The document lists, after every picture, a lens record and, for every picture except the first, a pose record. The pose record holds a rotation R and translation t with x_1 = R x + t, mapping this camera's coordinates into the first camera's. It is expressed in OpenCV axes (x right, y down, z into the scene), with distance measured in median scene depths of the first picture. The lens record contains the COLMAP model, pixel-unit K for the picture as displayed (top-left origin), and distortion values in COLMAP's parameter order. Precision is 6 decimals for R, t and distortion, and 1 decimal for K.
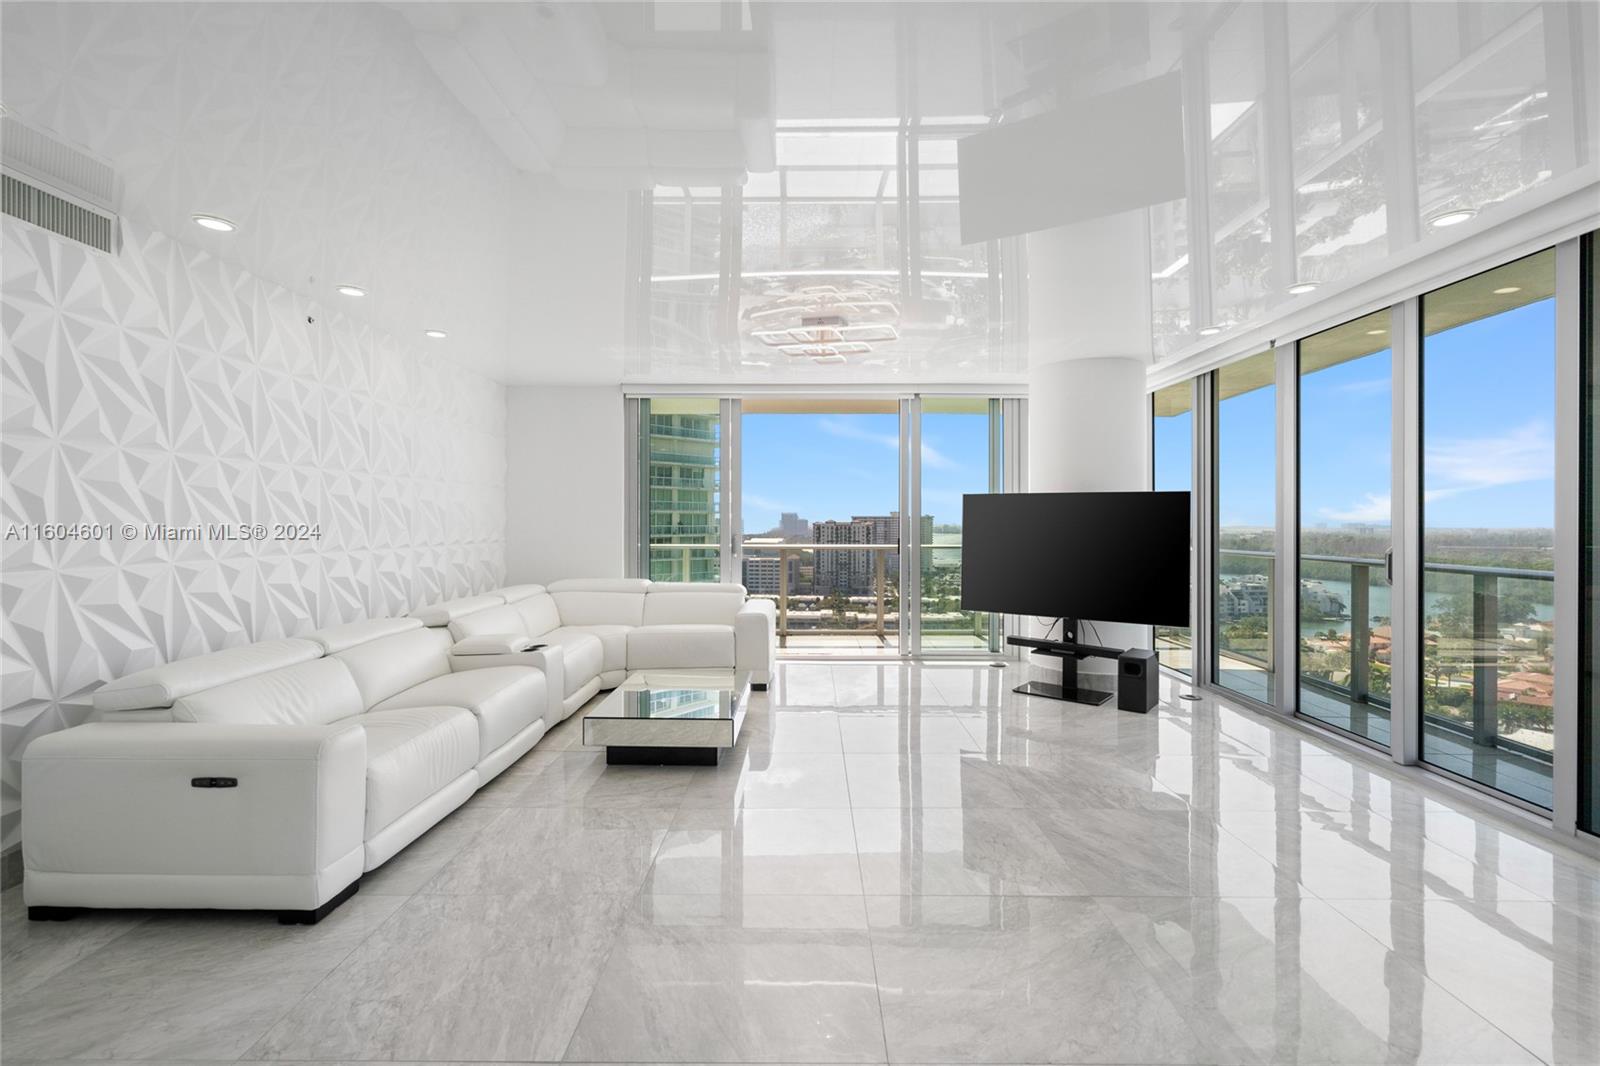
lens RADIAL K [[727.0, 0, 806.4], [0, 727.0, 528.5], [0, 0, 1]] dist [-0.005309, 0.003501]
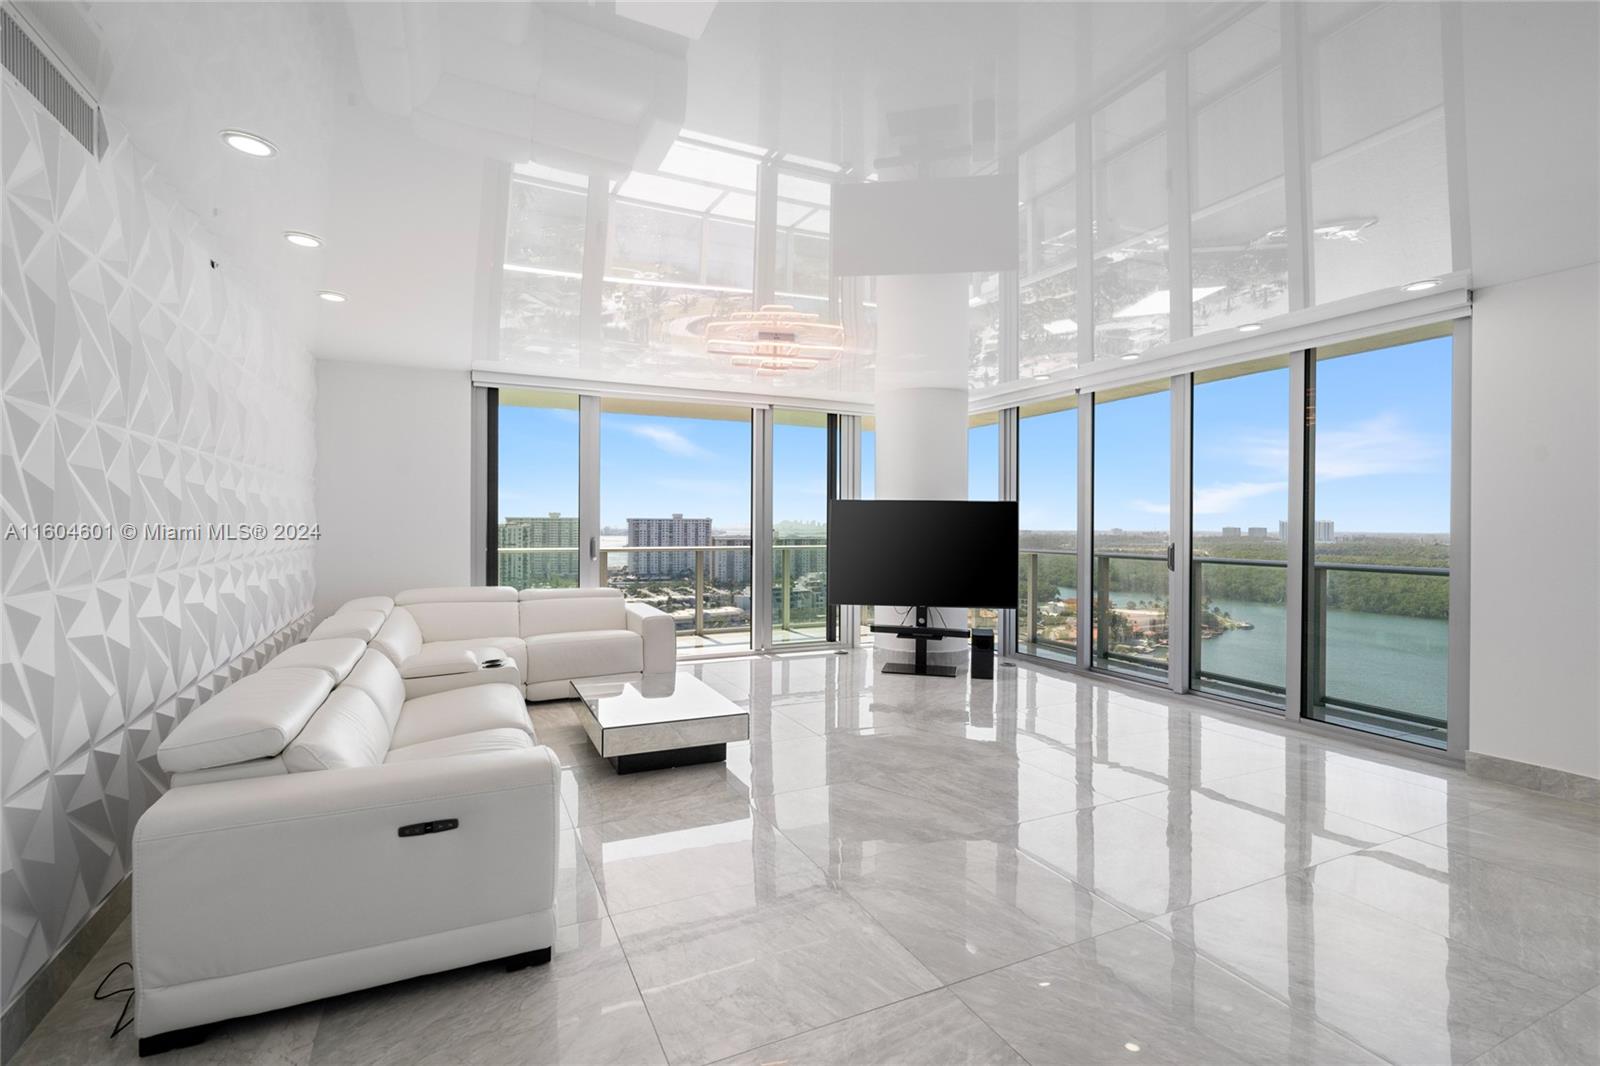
lens RADIAL K [[727.0, 0, 796.2], [0, 727.0, 520.6], [0, 0, 1]] dist [-0.005309, 0.003501]
pose [[0.902026, 0.005739, 0.431643, -0.309397], [0.000492, 0.999897, -0.014322, 0.001027], [-0.431681, 0.013132, 0.901931, 0.015960]]
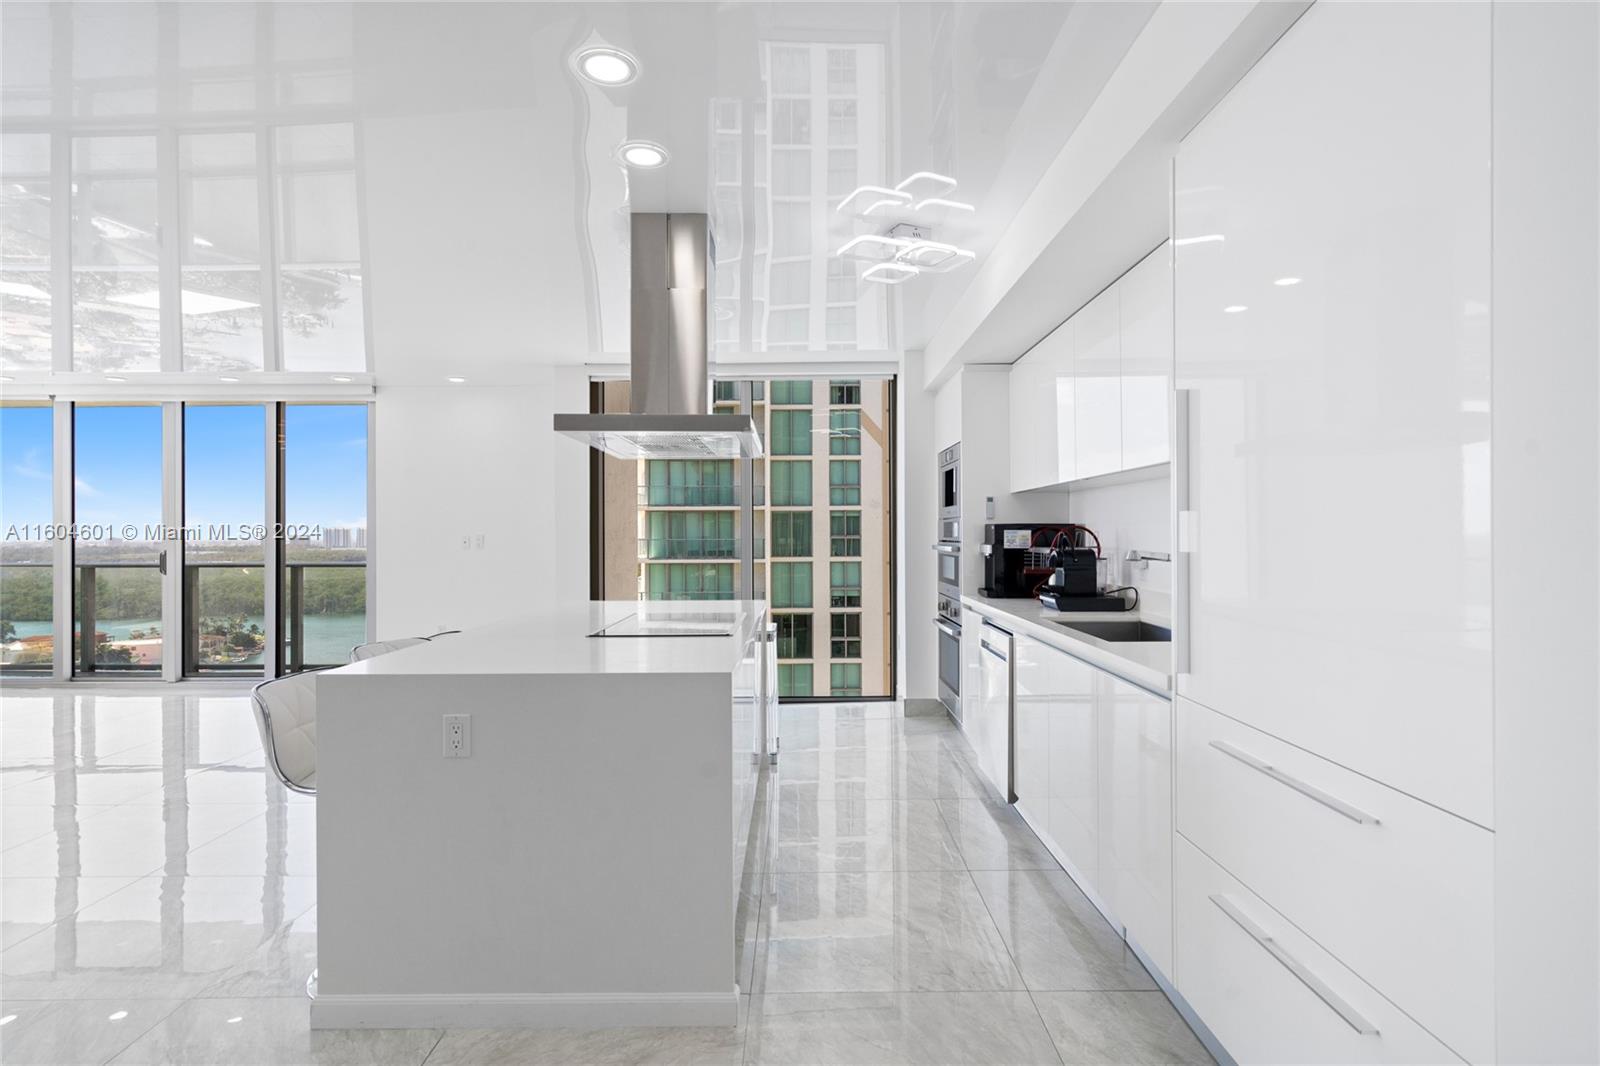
lens RADIAL K [[783.5, 0, 811.6], [0, 783.5, 532.6], [0, 0, 1]] dist [0.002958, -0.001329]
pose [[-0.017412, -0.001039, 0.999848, -0.614629], [0.012401, 0.999922, 0.001255, 0.001923], [-0.999771, 0.012421, -0.017398, -0.261586]]
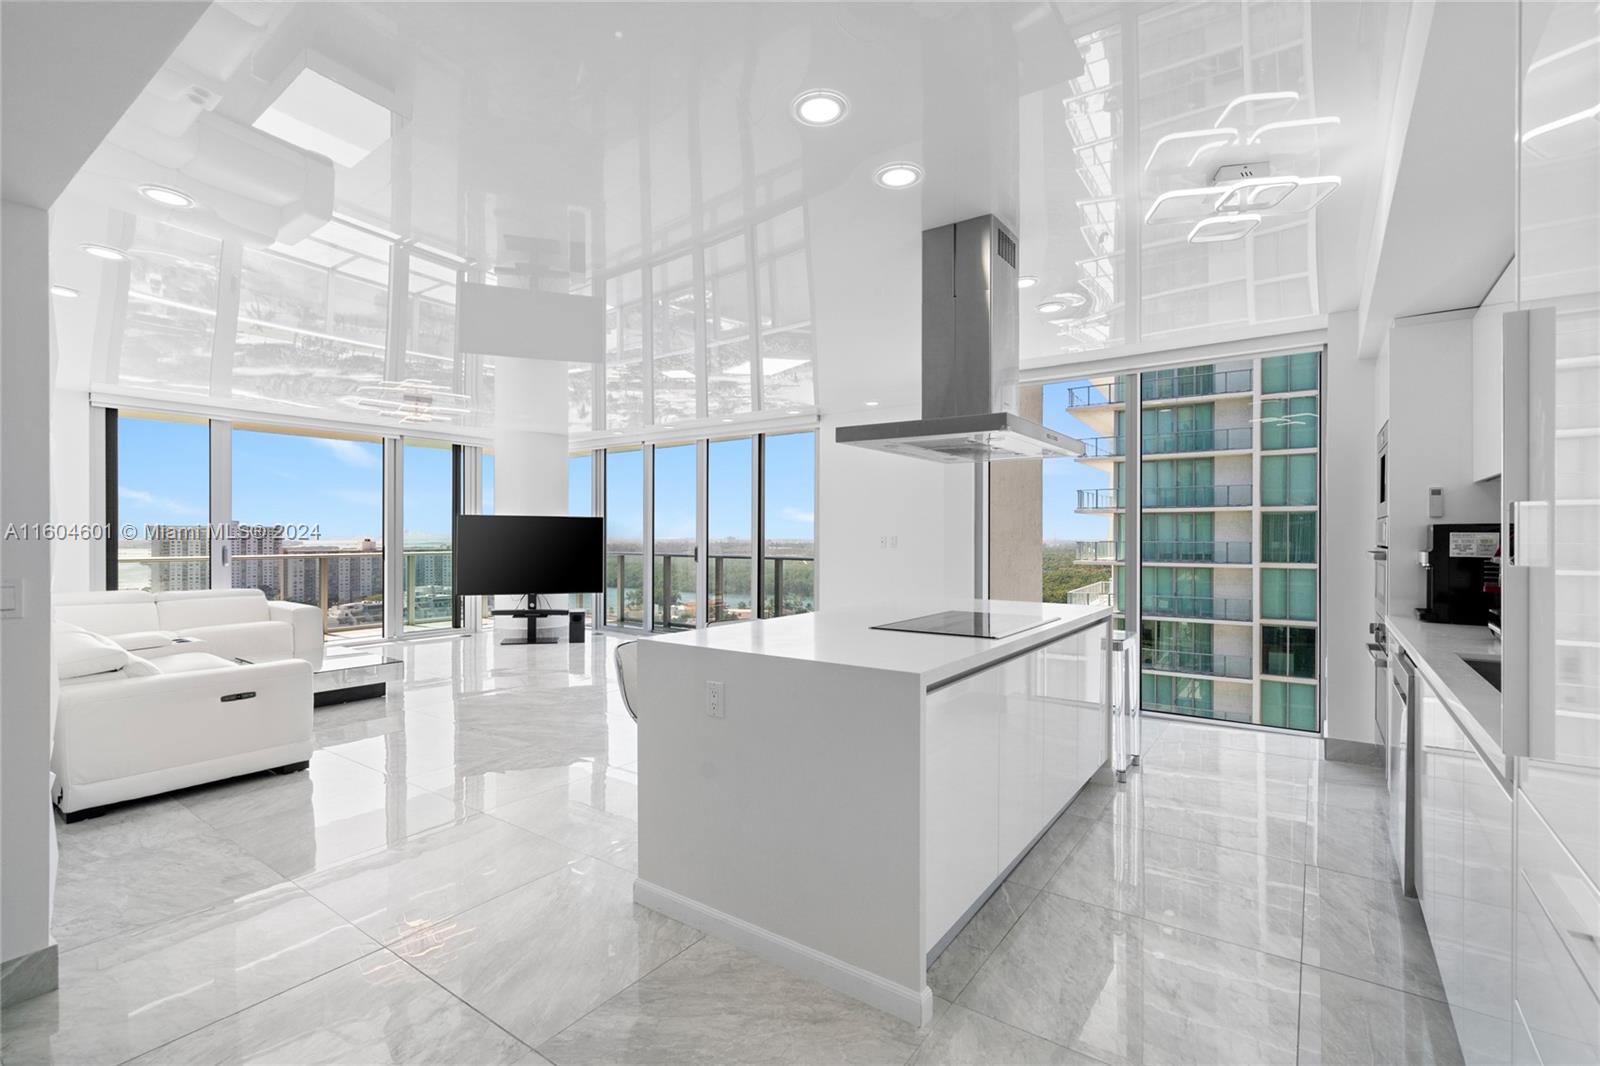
lens RADIAL K [[727.0, 0, 805.2], [0, 727.0, 536.0], [0, 0, 1]] dist [-0.005309, 0.003501]
pose [[0.573641, -0.001287, 0.819106, -0.556581], [0.006470, 0.999975, -0.002960, 0.003897], [-0.819081, 0.006997, 0.573635, -0.379595]]
